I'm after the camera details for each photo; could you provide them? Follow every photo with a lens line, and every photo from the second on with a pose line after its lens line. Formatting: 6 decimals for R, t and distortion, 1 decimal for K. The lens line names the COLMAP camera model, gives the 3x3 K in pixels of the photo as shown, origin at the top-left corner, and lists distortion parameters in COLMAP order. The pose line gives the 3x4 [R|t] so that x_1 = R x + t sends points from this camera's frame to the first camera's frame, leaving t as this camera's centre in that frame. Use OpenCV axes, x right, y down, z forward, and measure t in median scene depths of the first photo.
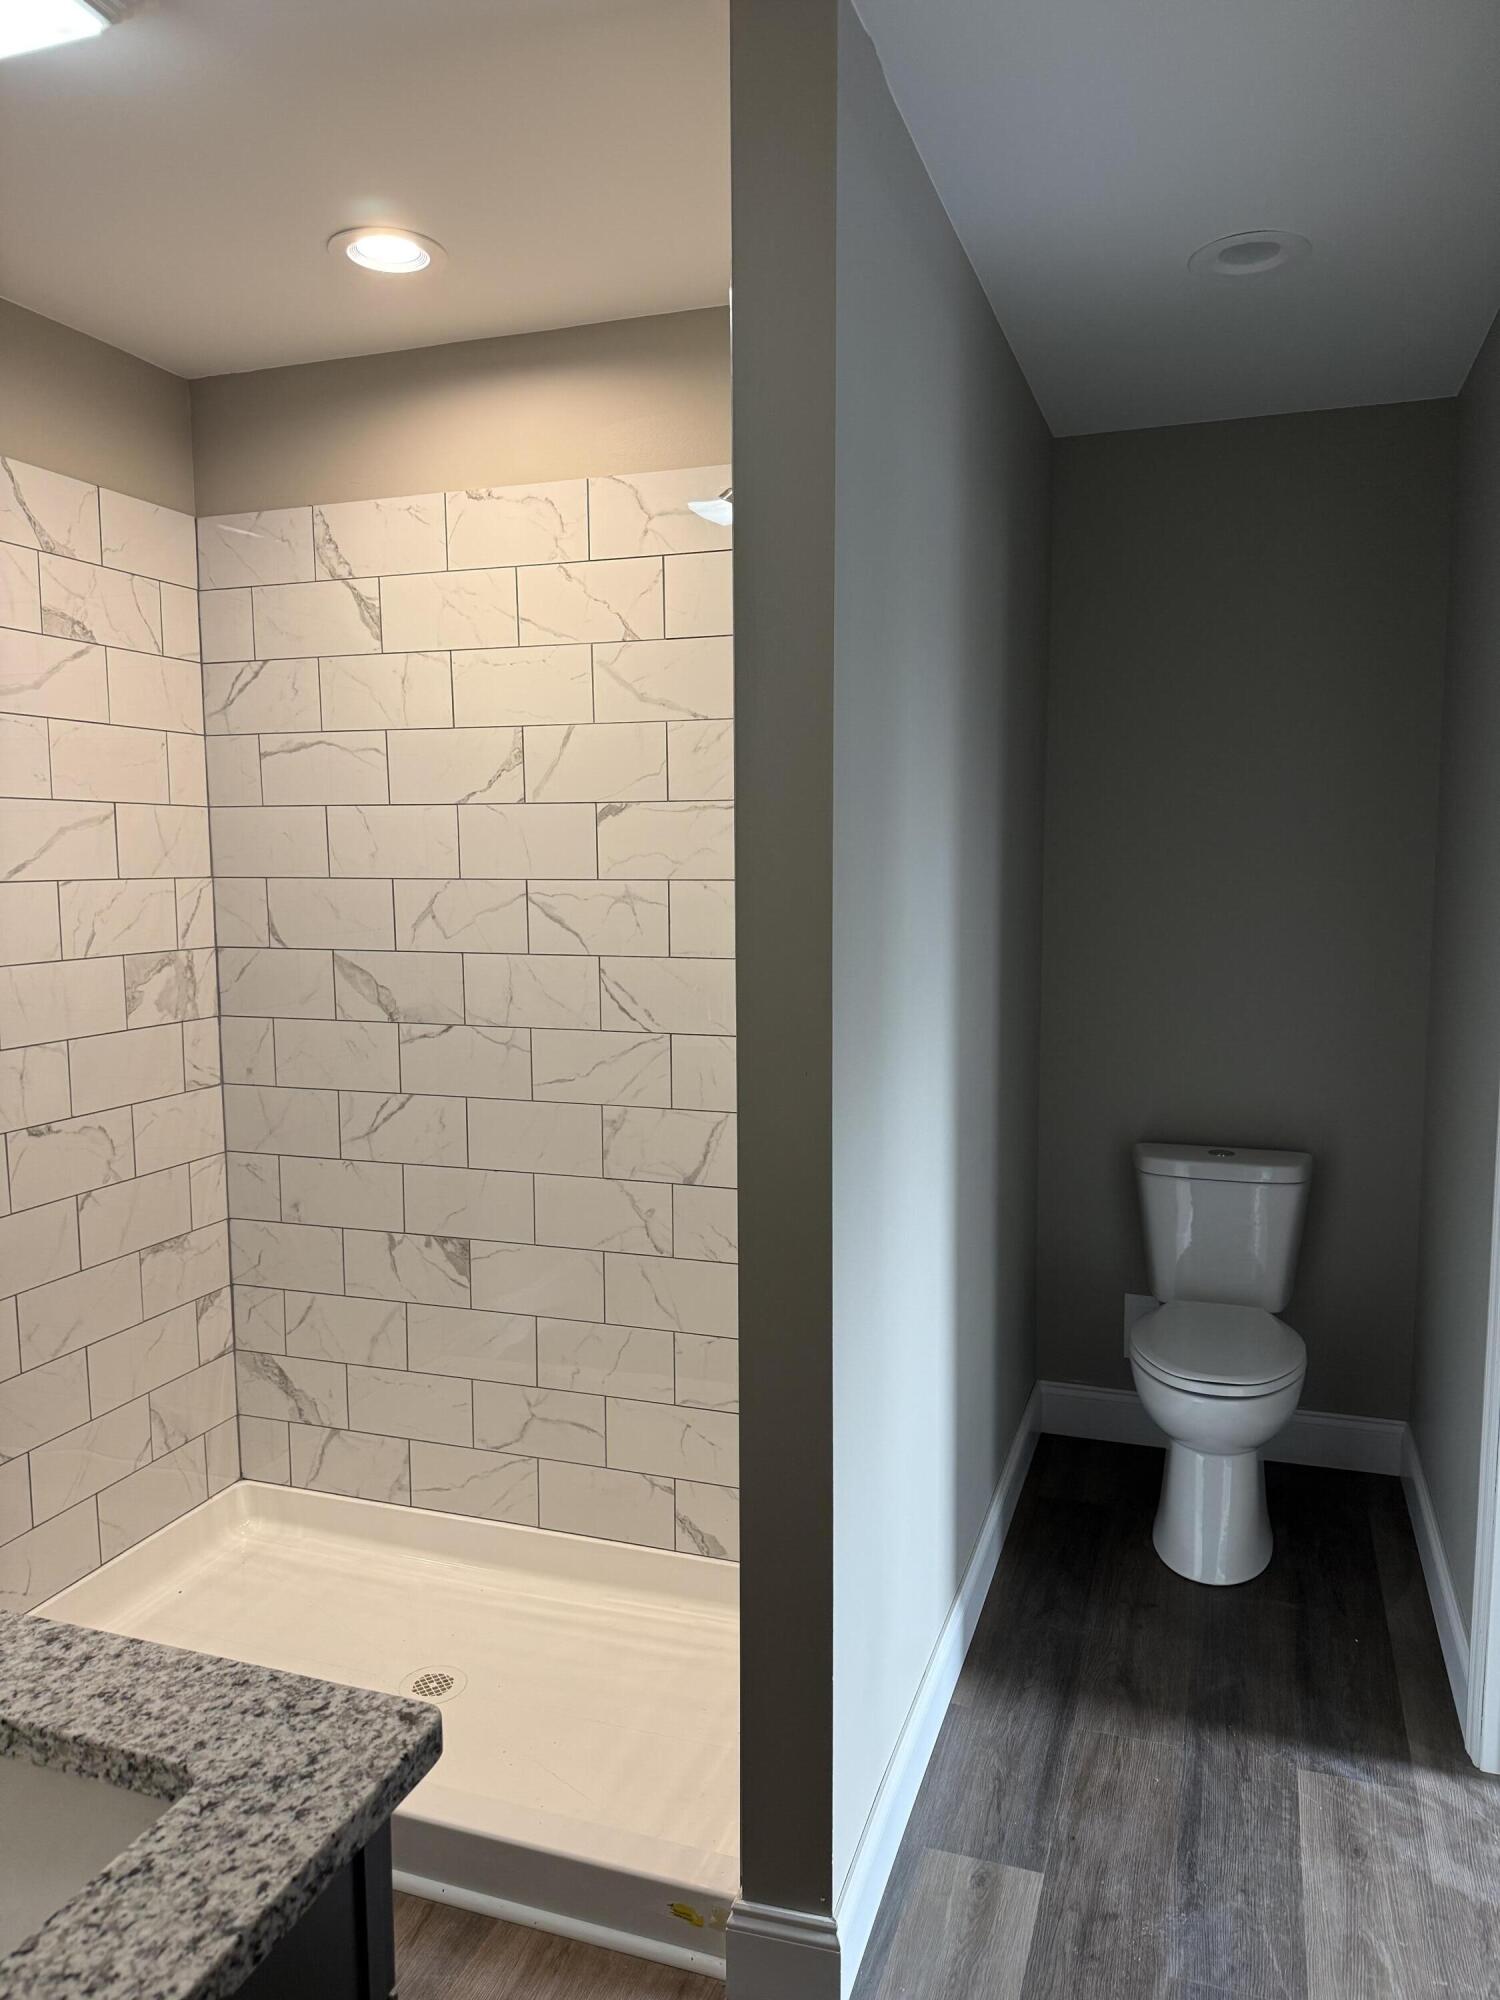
lens RADIAL K [[1406.5, 0, 746.1], [0, 1406.5, 1019.0], [0, 0, 1]] dist [0.061677, -0.089671]
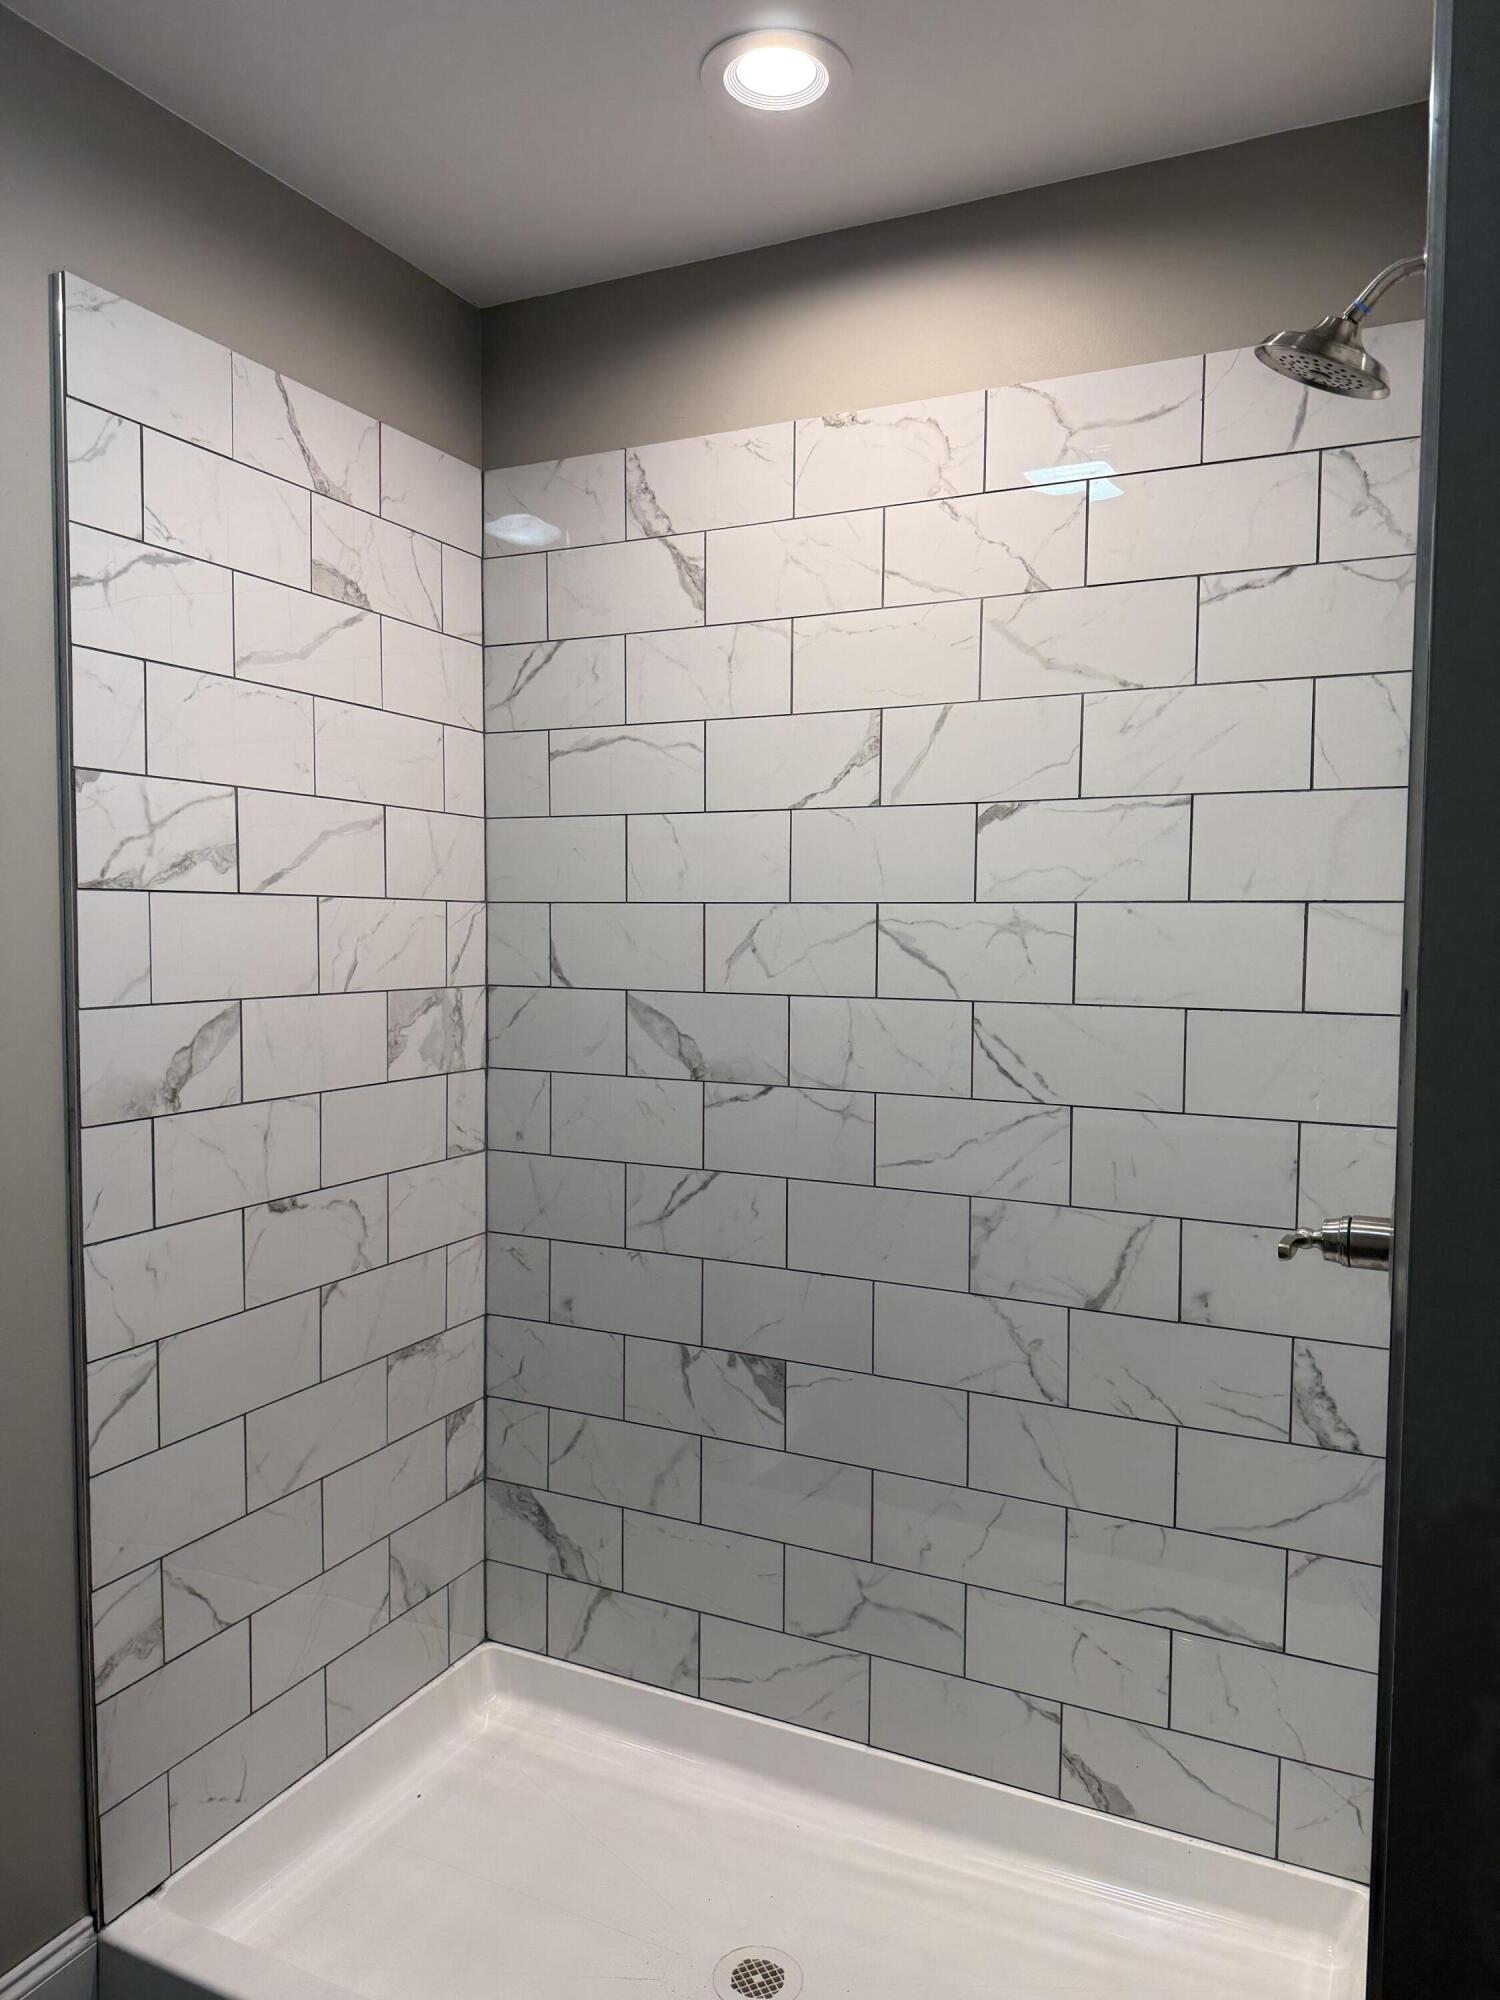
lens RADIAL K [[1406.5, 0, 745.3], [0, 1406.5, 1012.3], [0, 0, 1]] dist [0.061677, -0.089671]
pose [[0.992725, 0.019959, -0.118740, -0.133470], [-0.026531, 0.998187, -0.054028, 0.005939], [0.117446, 0.056786, 0.991454, 0.213952]]
